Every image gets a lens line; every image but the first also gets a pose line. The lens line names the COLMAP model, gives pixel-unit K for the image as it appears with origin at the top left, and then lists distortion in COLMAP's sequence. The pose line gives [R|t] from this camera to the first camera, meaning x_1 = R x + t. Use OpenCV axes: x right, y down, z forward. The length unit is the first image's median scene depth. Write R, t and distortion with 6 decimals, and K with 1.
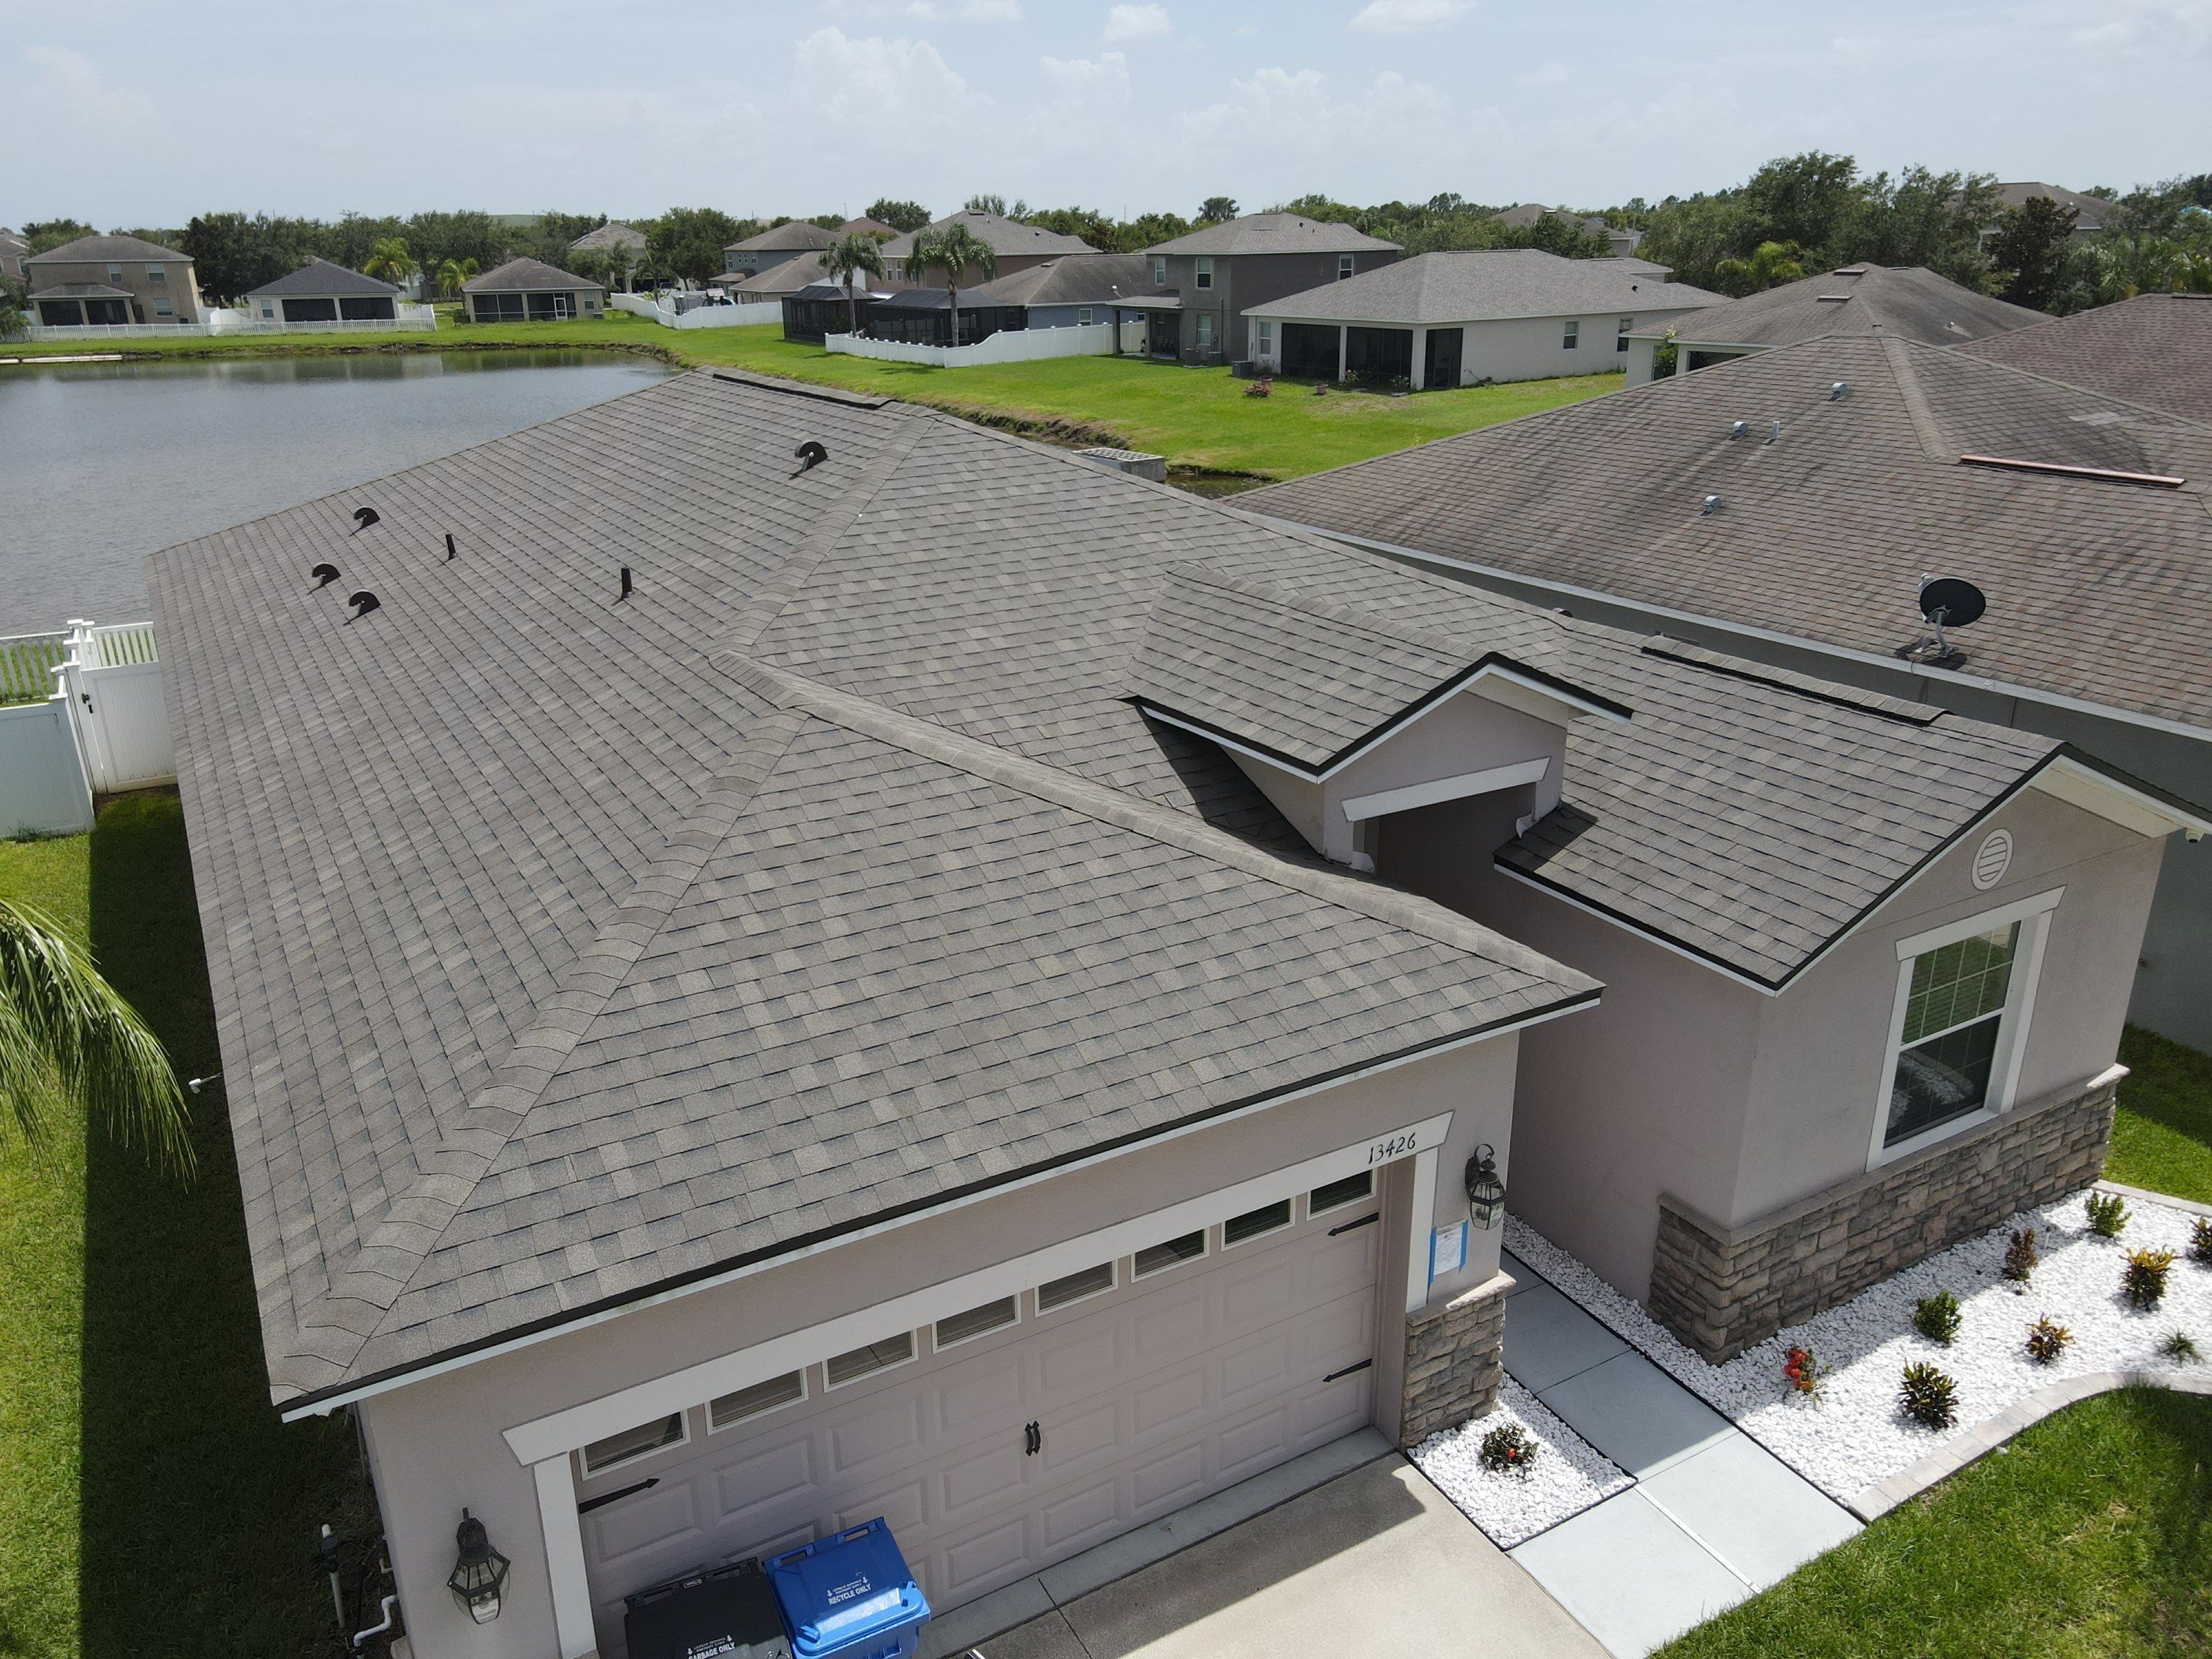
lens RADIAL K [[1631.4, 0, 1077.8], [0, 1631.4, 813.4], [0, 0, 1]] dist [-0.028731, 0.065705]
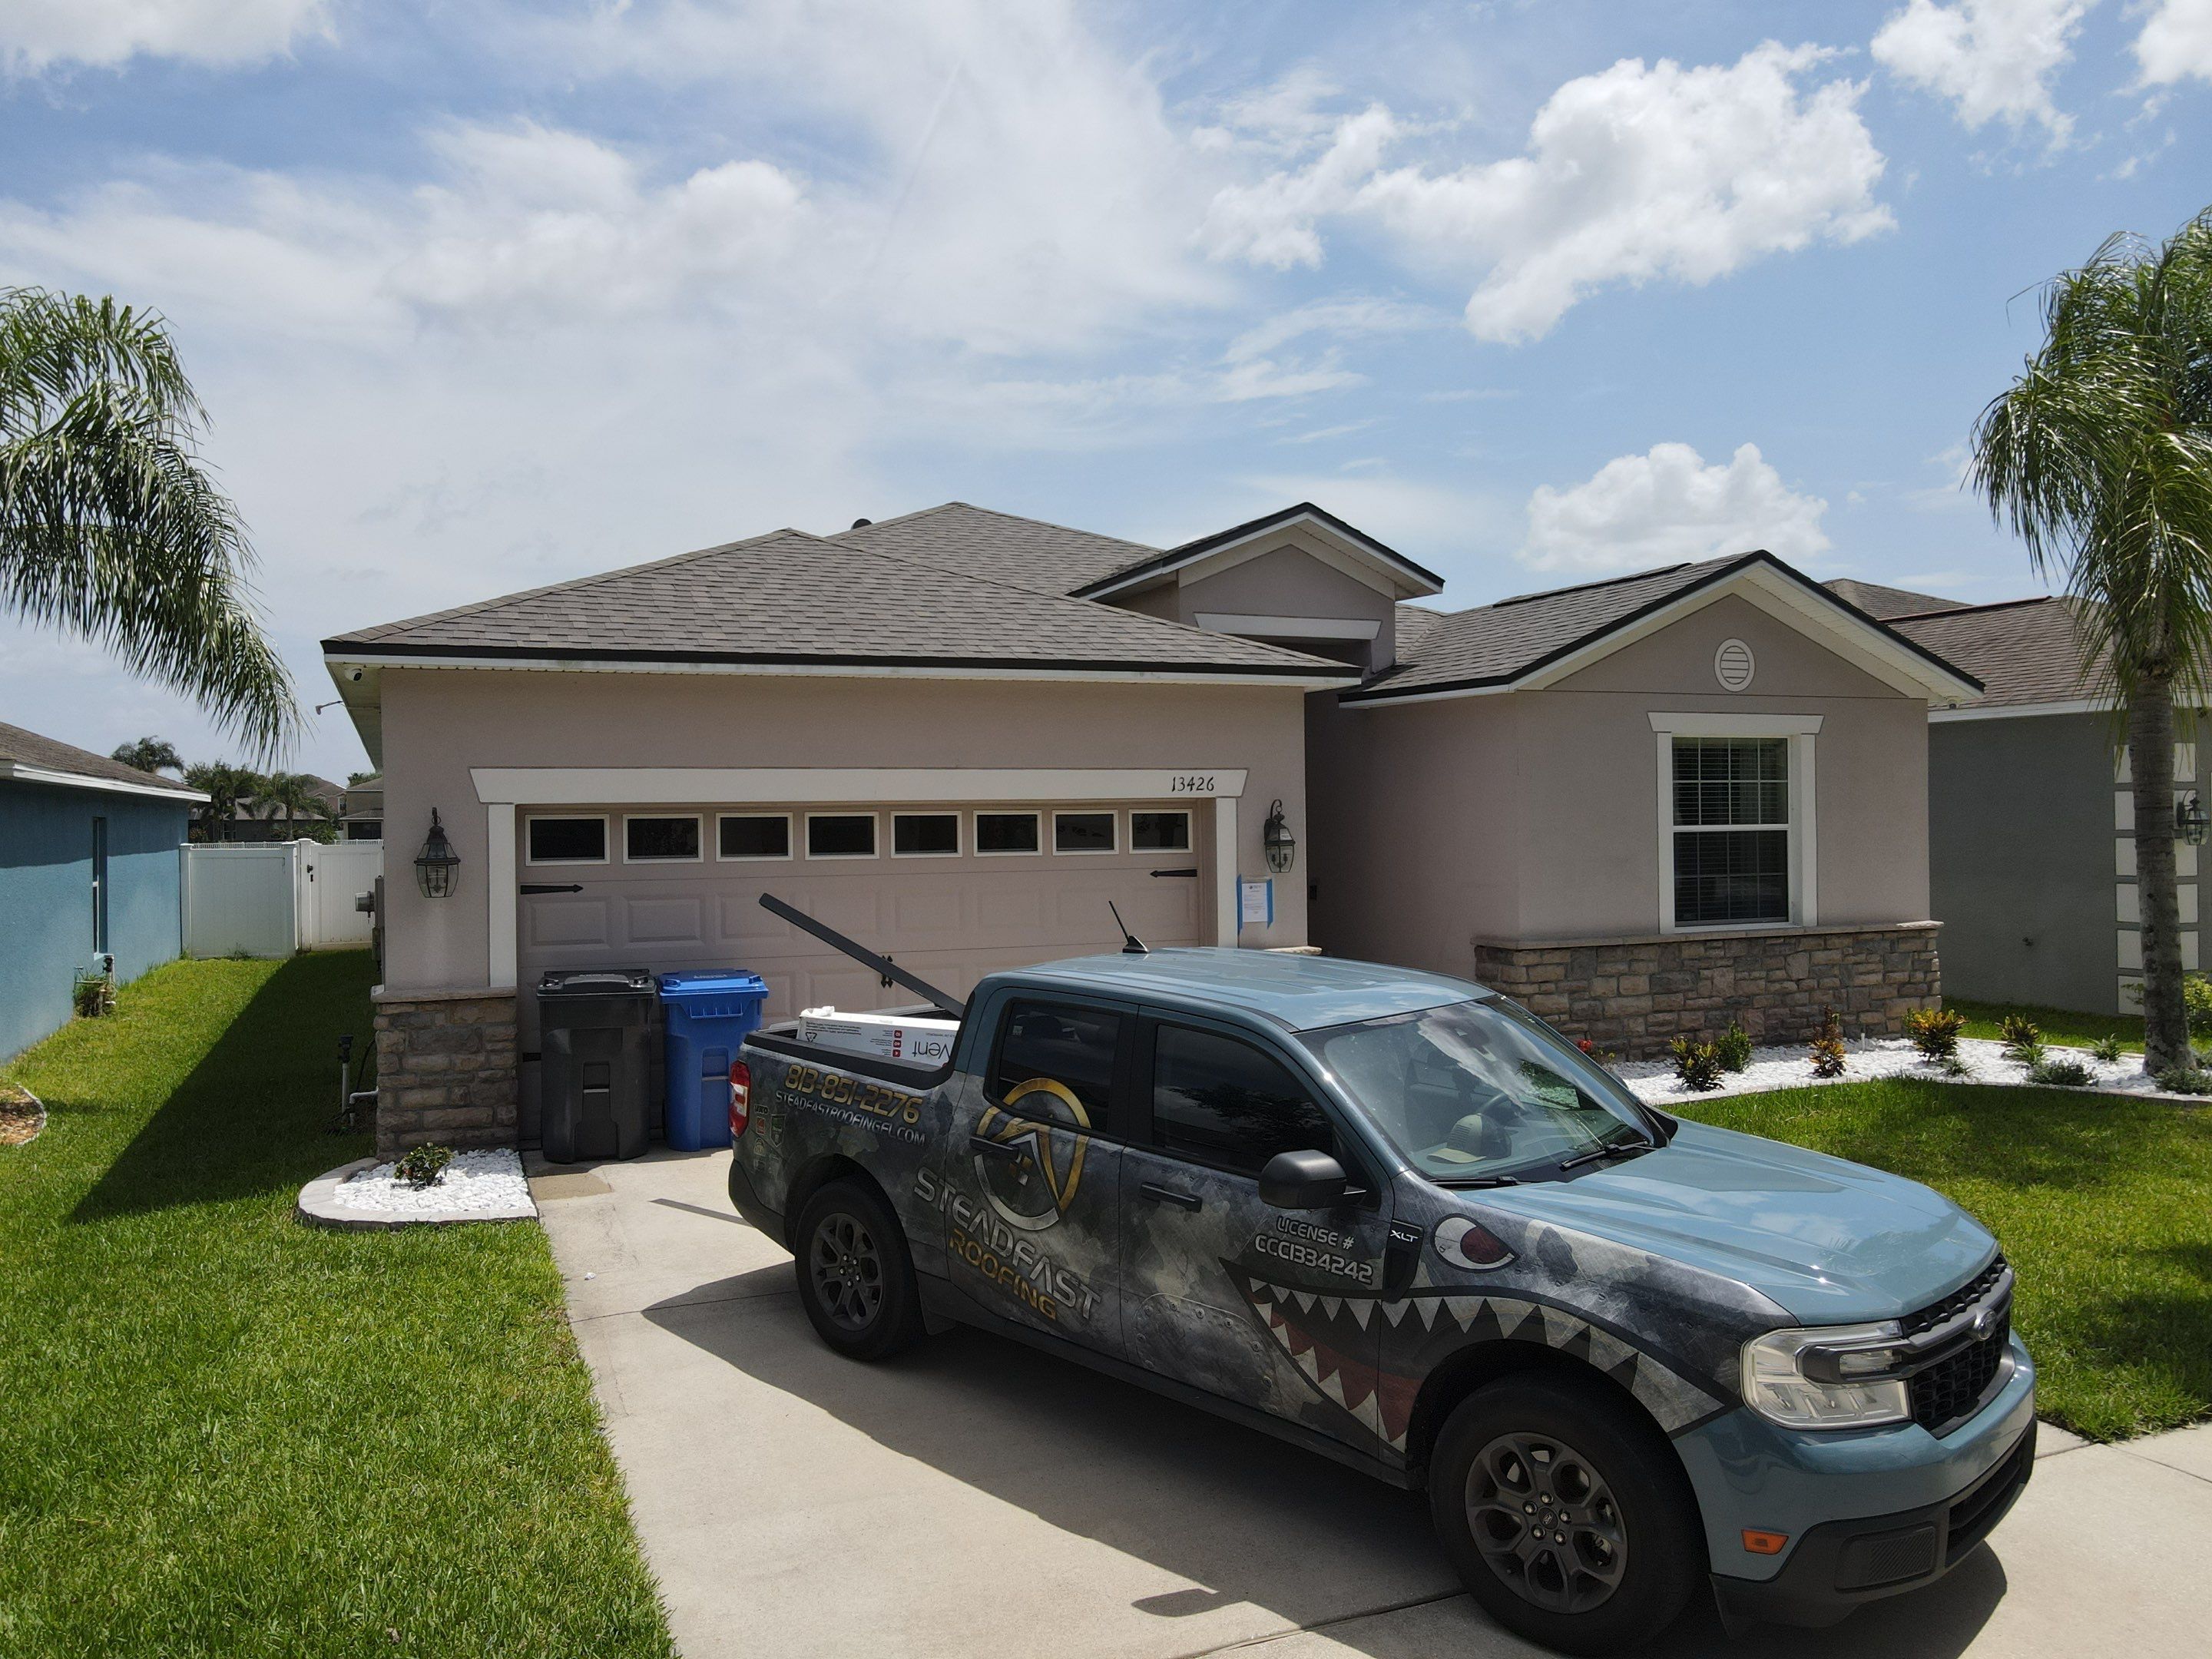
lens RADIAL K [[1631.4, 0, 1077.8], [0, 1631.4, 813.4], [0, 0, 1]] dist [-0.028731, 0.065705]
pose [[0.992236, 0.000432, -0.124366, 0.247975], [-0.042602, 0.940675, -0.336625, 0.622462], [0.116843, 0.339310, 0.933390, -0.176682]]
